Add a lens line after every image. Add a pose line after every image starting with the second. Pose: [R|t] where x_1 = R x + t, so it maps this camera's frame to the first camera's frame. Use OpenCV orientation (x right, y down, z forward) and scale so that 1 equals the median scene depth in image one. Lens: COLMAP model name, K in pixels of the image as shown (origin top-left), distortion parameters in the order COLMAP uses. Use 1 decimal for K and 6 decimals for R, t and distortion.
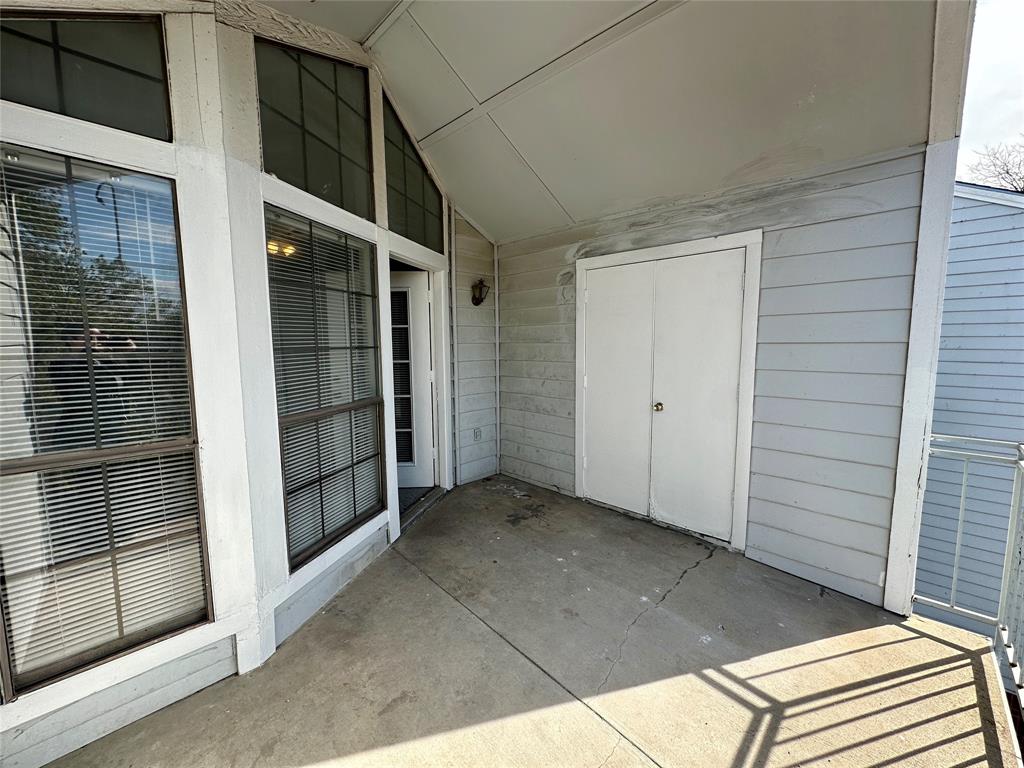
lens RADIAL K [[407.1, 0, 510.2], [0, 407.1, 382.4], [0, 0, 1]] dist [-0.002216, -0.000451]
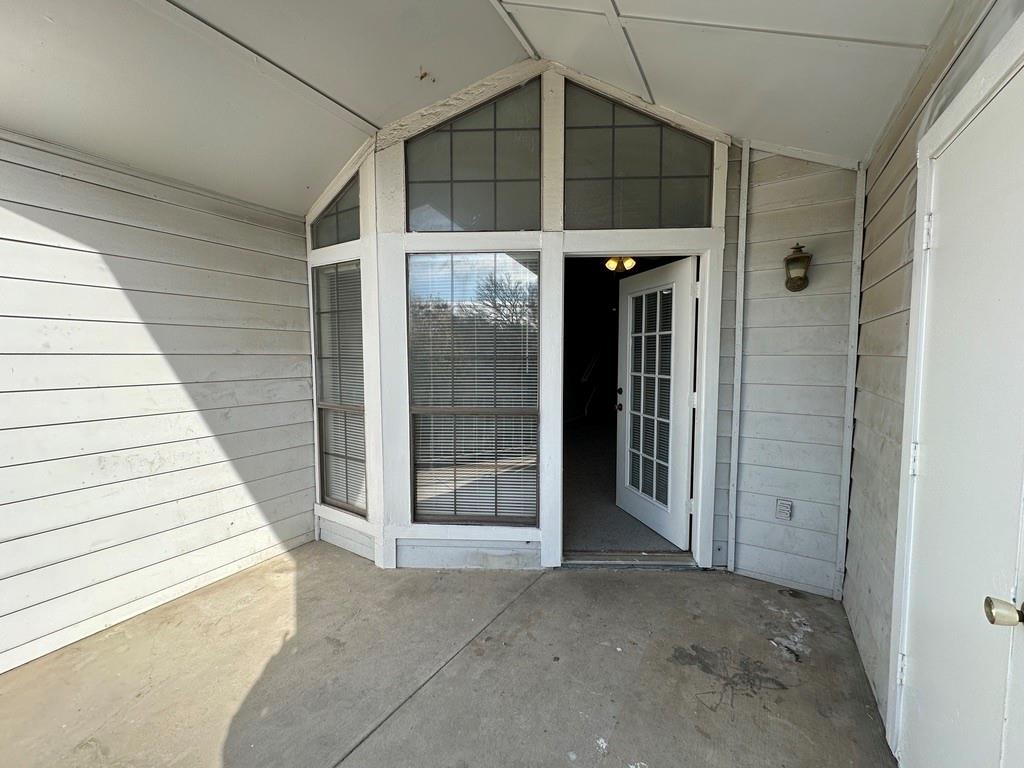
lens RADIAL K [[407.1, 0, 510.2], [0, 407.1, 382.4], [0, 0, 1]] dist [-0.002216, -0.000451]
pose [[0.223954, 0.073280, -0.971841, 0.527663], [-0.100633, 0.993578, 0.051729, -0.061702], [0.969390, 0.086215, 0.229890, 0.626237]]
